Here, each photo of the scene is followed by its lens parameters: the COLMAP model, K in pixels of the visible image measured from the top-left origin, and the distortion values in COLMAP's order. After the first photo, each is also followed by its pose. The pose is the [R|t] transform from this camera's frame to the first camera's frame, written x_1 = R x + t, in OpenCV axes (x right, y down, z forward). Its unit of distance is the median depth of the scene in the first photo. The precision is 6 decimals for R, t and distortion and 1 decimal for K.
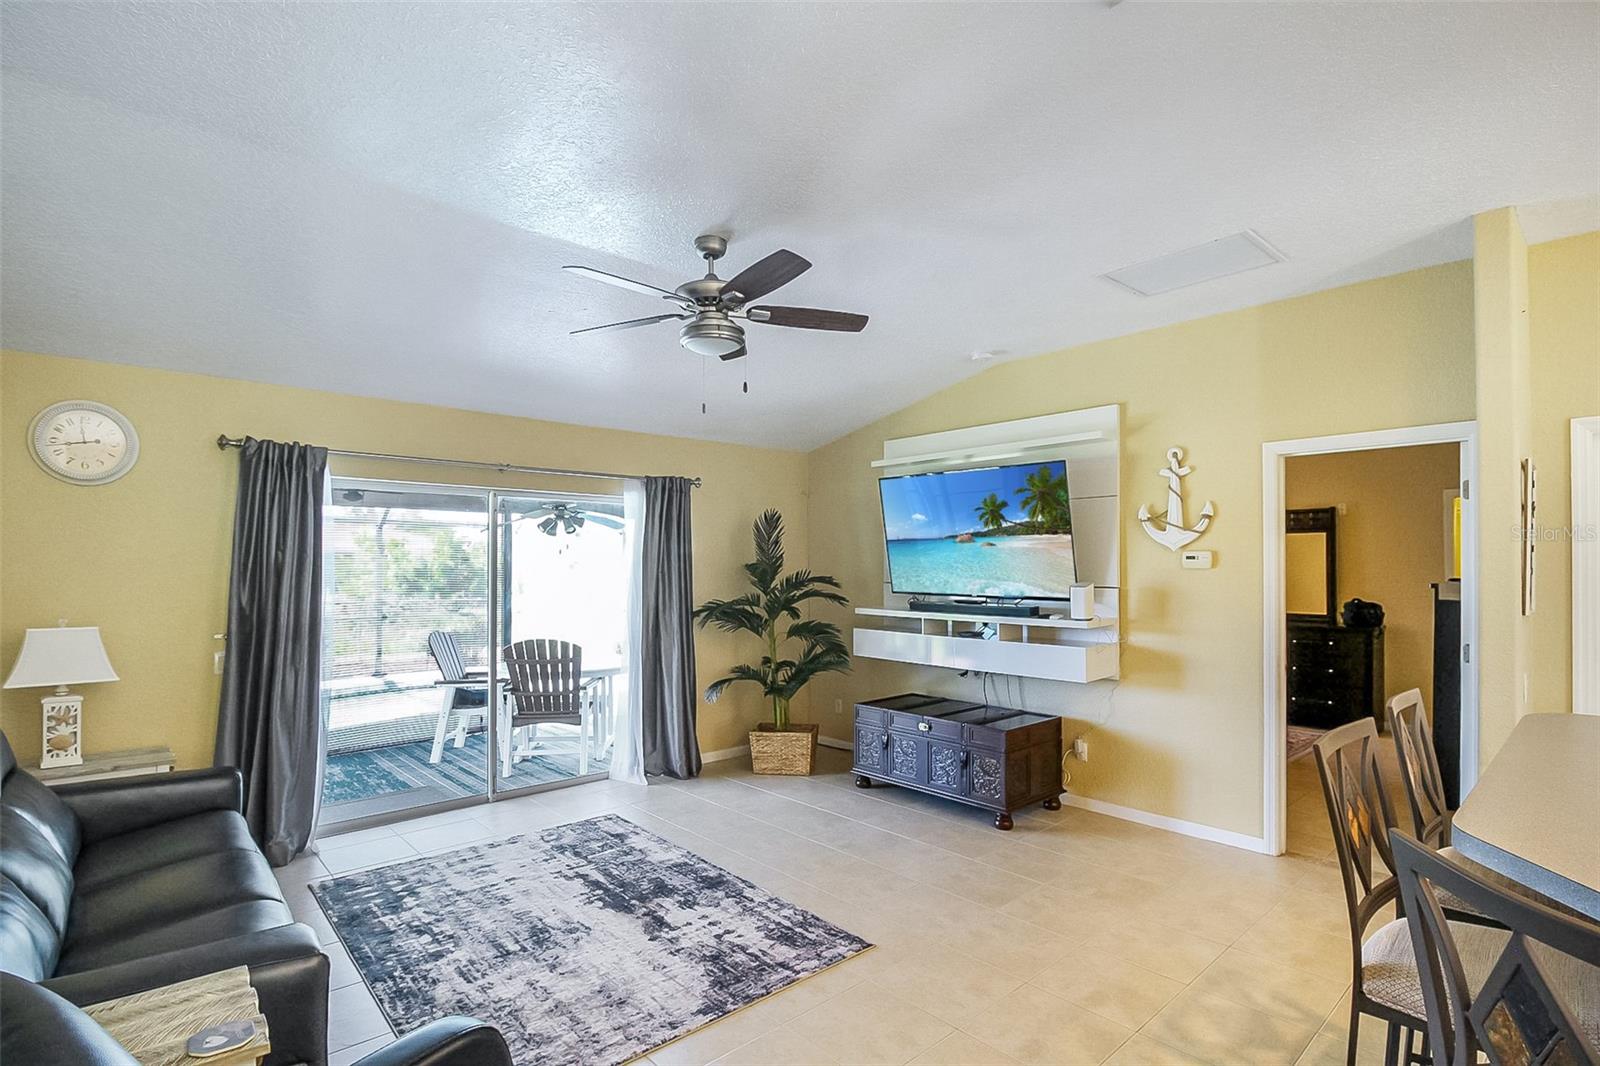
lens RADIAL K [[770.0, 0, 816.4], [0, 770.0, 561.1], [0, 0, 1]] dist [0.000347, -0.013316]
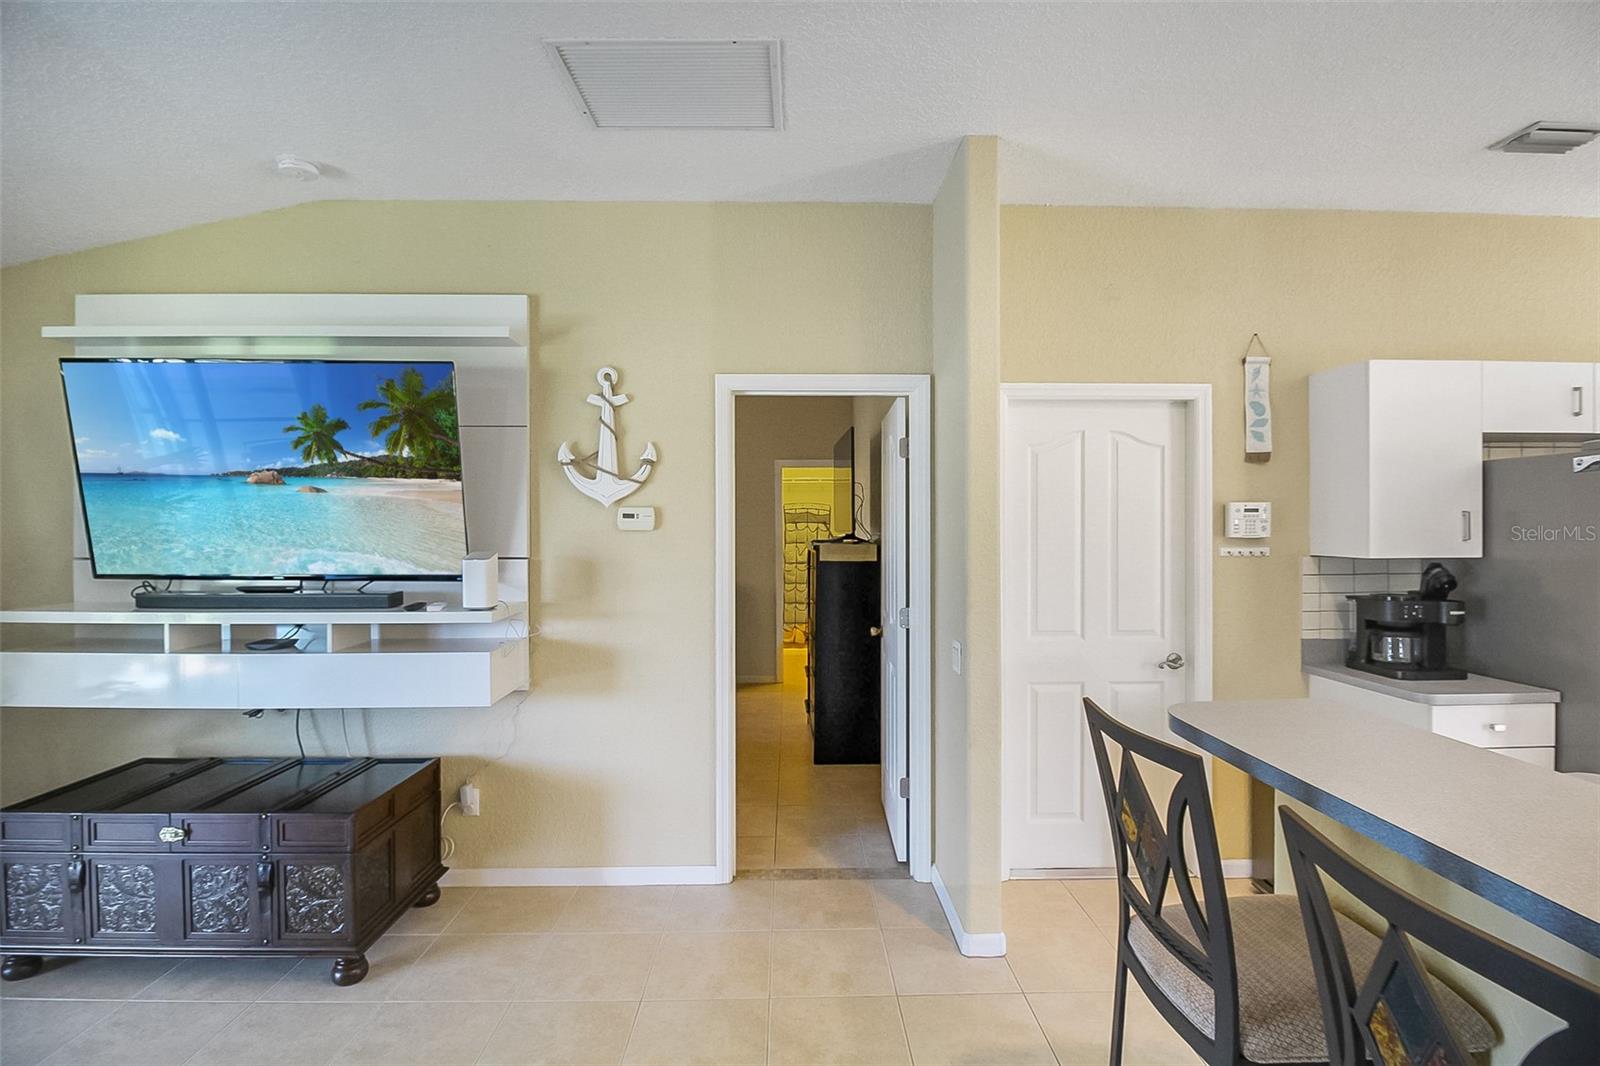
lens RADIAL K [[759.5, 0, 806.0], [0, 759.5, 526.9], [0, 0, 1]] dist [0.001798, -0.012133]
pose [[0.660451, -0.000983, 0.750869, 0.039940], [-0.002176, 0.999992, 0.003223, 0.003173], [-0.750866, -0.003763, 0.660444, 0.344046]]
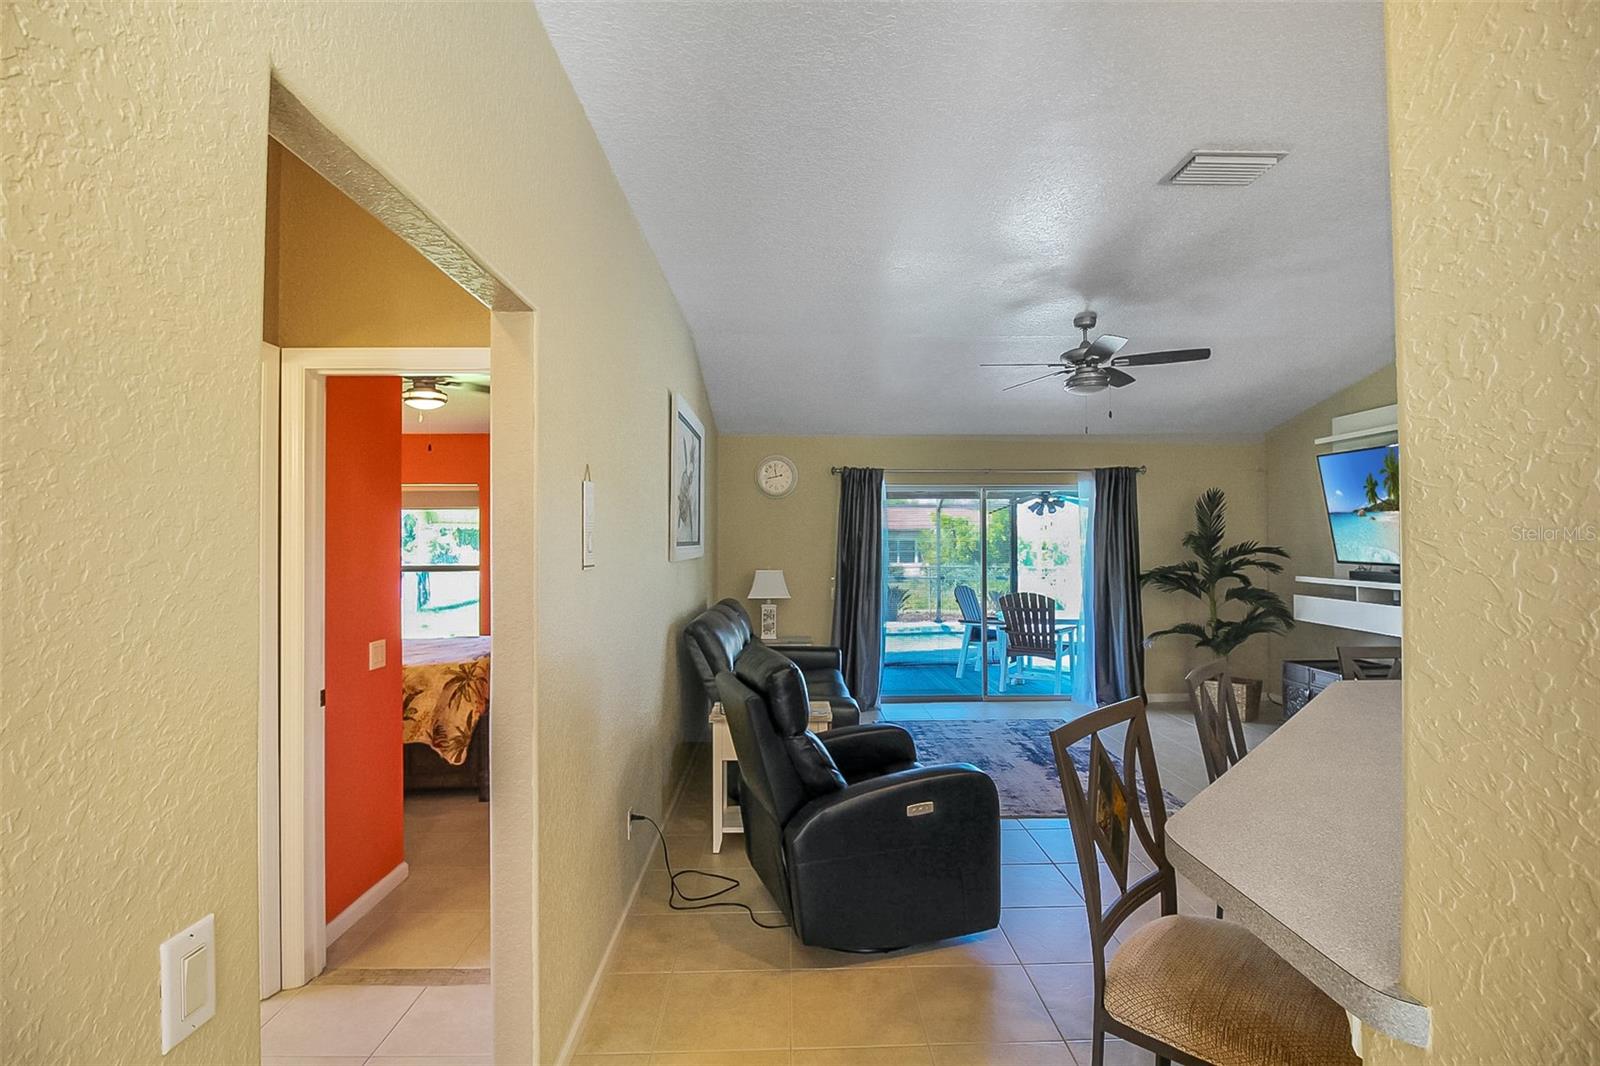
lens RADIAL K [[772.2, 0, 800.0], [0, 772.2, 533.0], [0, 0, 1]] dist [-0.000546, -0.000062]
pose [[0.745620, -0.009268, -0.666307, 0.305894], [0.008072, 0.999956, -0.004877, -0.000079], [0.666322, -0.001742, 0.745662, -0.331899]]
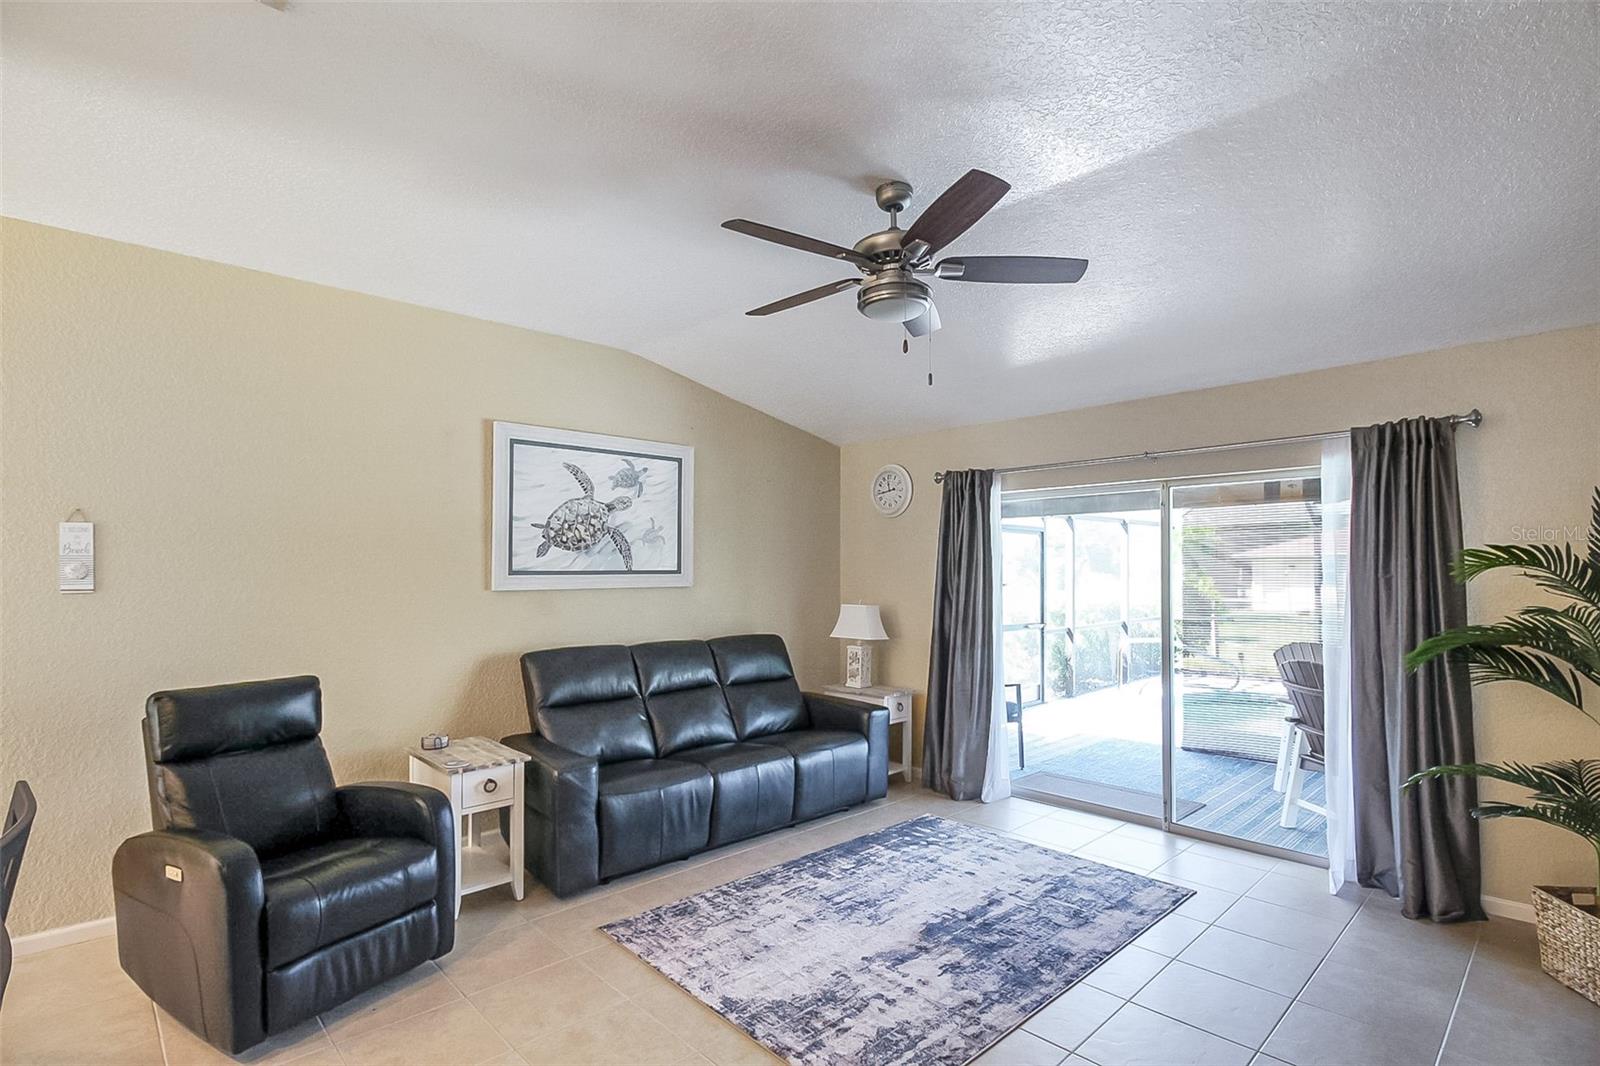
lens RADIAL K [[770.0, 0, 816.4], [0, 770.0, 561.1], [0, 0, 1]] dist [0.000347, -0.013316]
pose [[0.022093, -0.010890, -0.999697, 0.500154], [0.009971, 0.999893, -0.010672, 0.005855], [0.999706, -0.009733, 0.022199, 0.620539]]
